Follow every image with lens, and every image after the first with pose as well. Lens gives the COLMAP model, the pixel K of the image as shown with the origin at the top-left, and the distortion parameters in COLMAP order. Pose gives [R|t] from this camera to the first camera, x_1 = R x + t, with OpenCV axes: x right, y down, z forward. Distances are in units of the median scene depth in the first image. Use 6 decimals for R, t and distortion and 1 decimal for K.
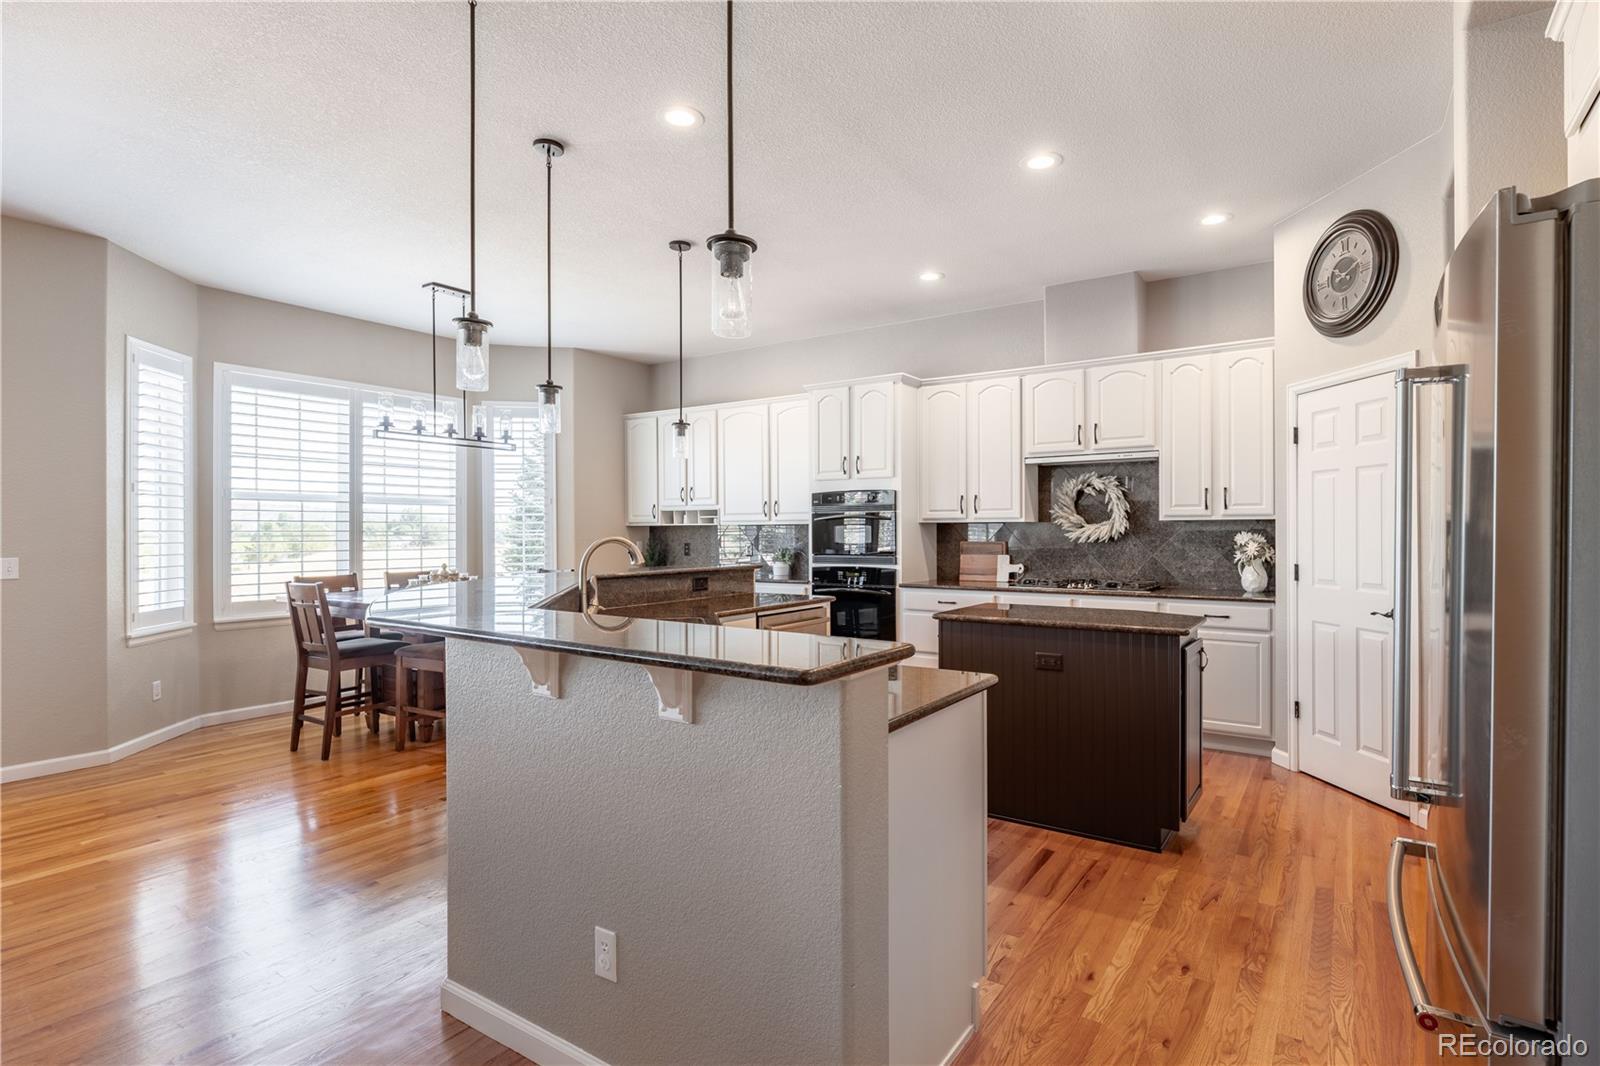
lens RADIAL K [[743.4, 0, 799.2], [0, 743.4, 544.3], [0, 0, 1]] dist [0.001228, -0.001489]
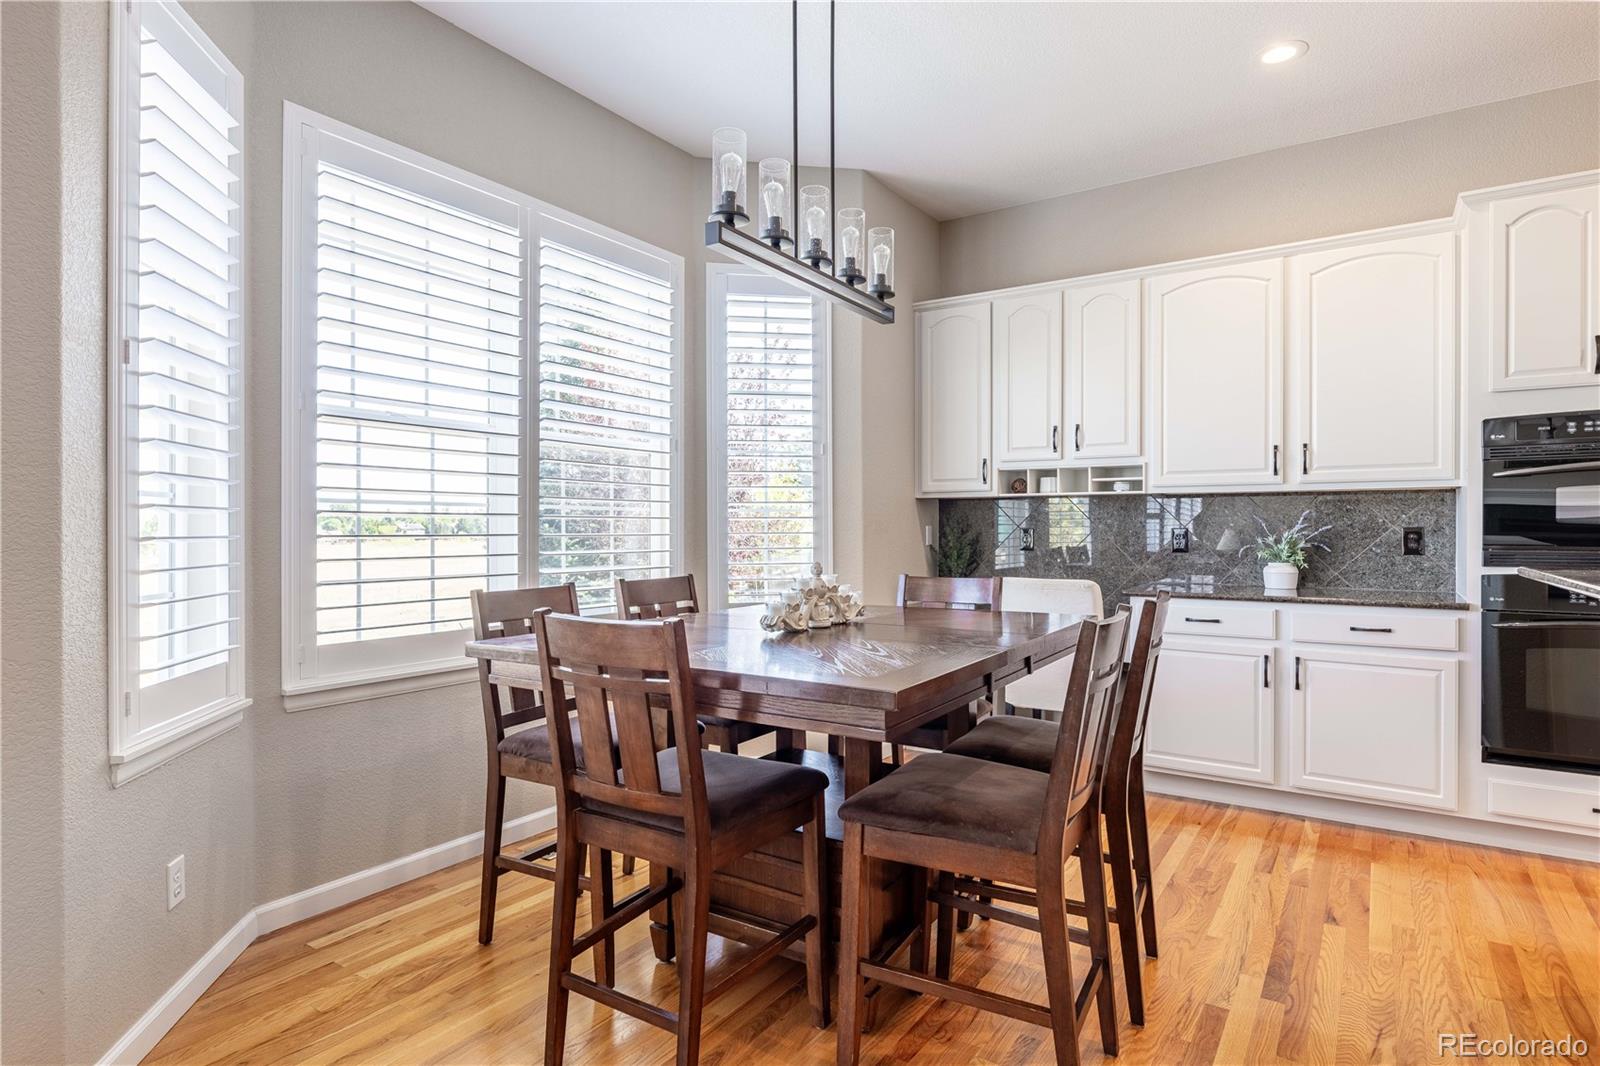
lens RADIAL K [[891.0, 0, 804.8], [0, 891.0, 544.8], [0, 0, 1]] dist [-0.014369, -0.001713]
pose [[0.999713, 0.004499, -0.023518, -0.467081], [-0.004388, 0.999979, 0.004759, 0.013080], [0.023539, -0.004654, 0.999712, 0.485381]]
